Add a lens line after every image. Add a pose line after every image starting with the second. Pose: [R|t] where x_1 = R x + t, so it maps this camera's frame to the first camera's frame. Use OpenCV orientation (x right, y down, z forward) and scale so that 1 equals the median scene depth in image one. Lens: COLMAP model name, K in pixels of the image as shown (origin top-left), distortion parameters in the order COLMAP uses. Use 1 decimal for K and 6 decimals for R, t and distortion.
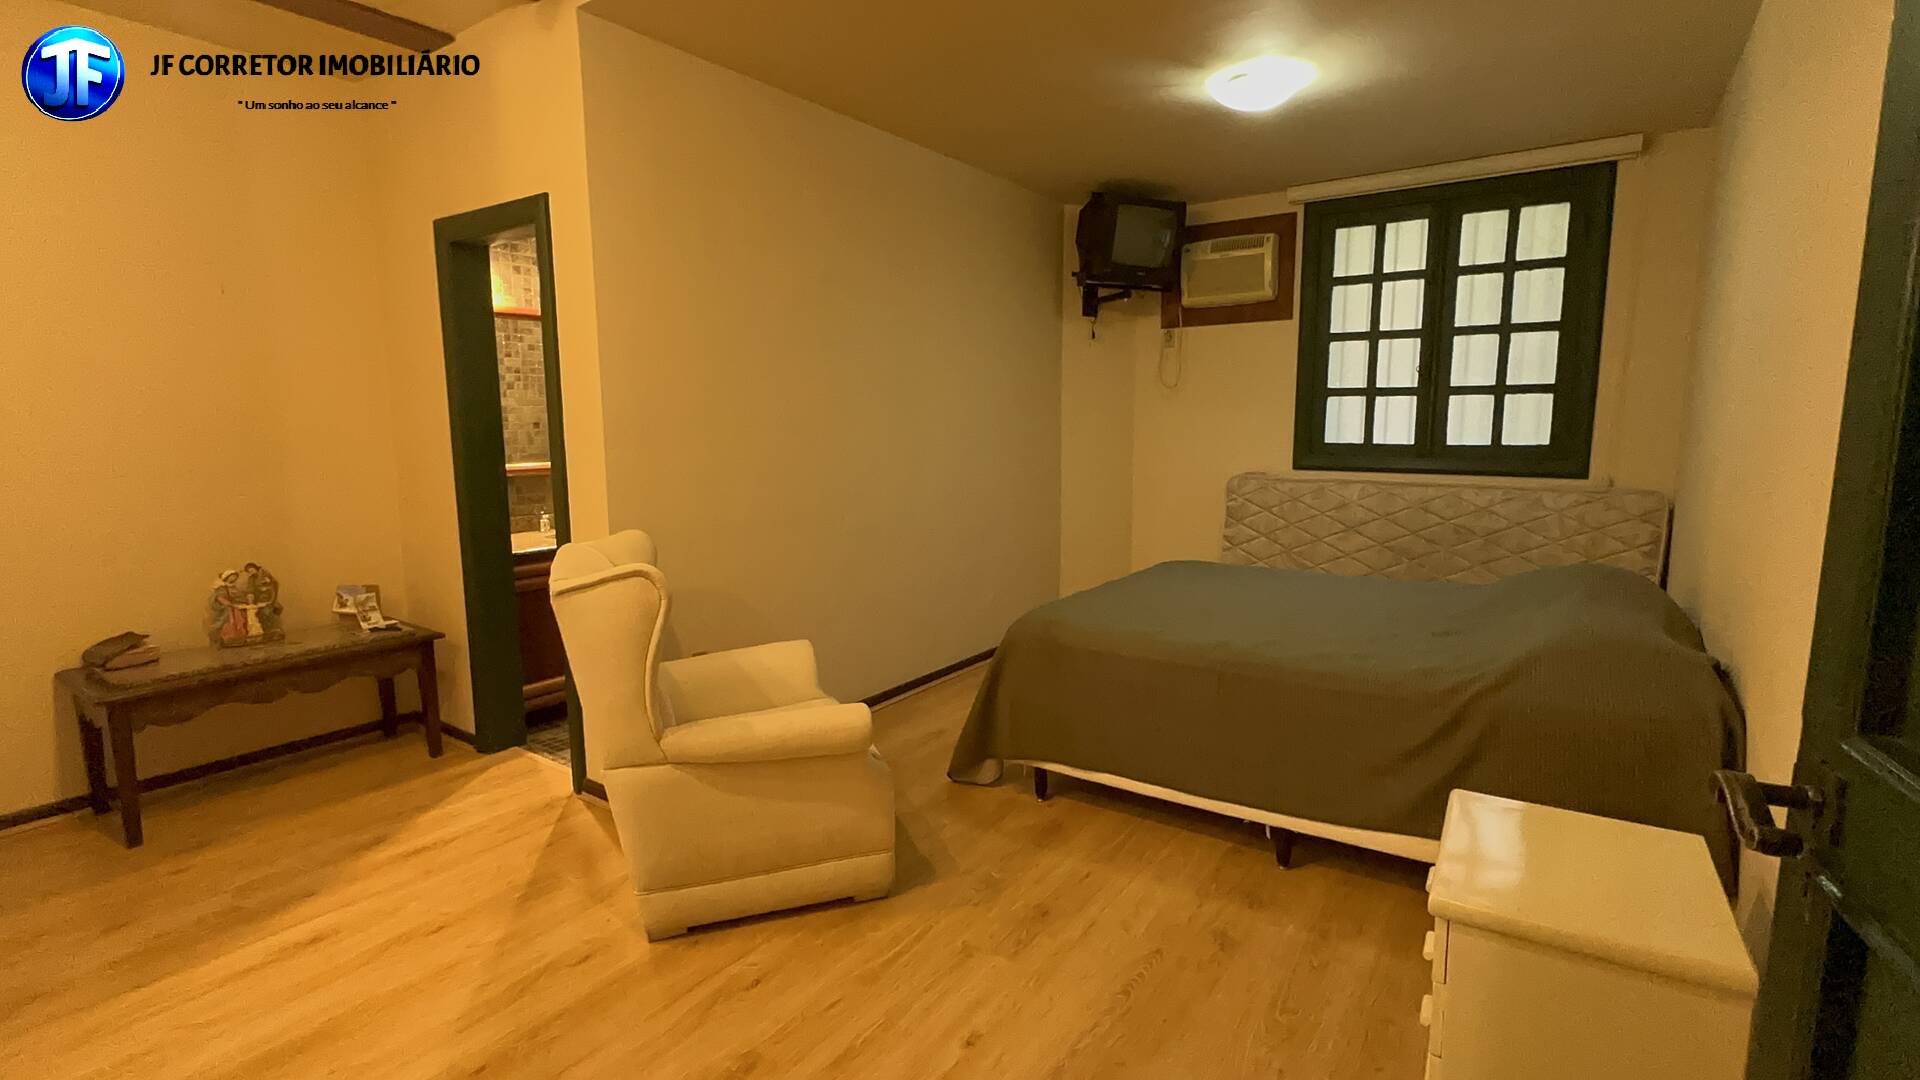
lens RADIAL K [[900.7, 0, 960.0], [0, 900.7, 540.0], [0, 0, 1]] dist [-0.002559, -0.000390]
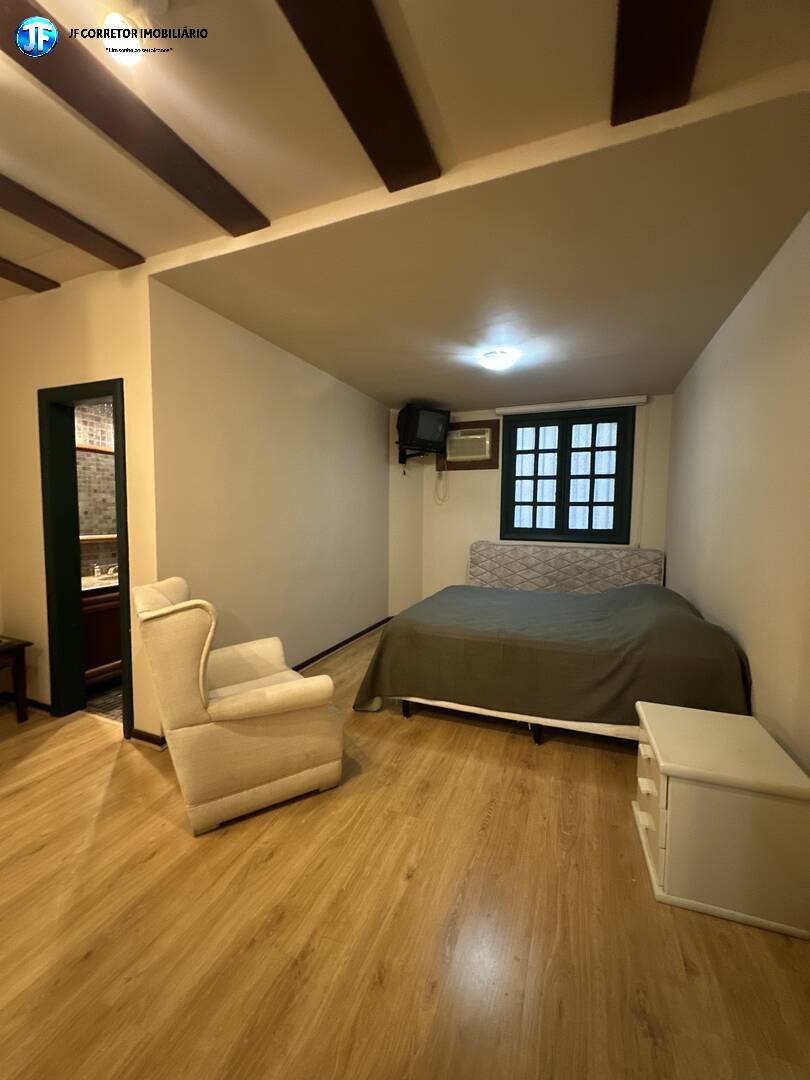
lens RADIAL K [[440.4, 0, 405.0], [0, 440.4, 540.0], [0, 0, 1]] dist [-0.000360, 0.000250]
pose [[0.973955, 0.001450, 0.226737, -0.108620], [0.014774, 0.997449, -0.069841, -0.013431], [-0.226260, 0.071372, 0.971449, 0.079026]]
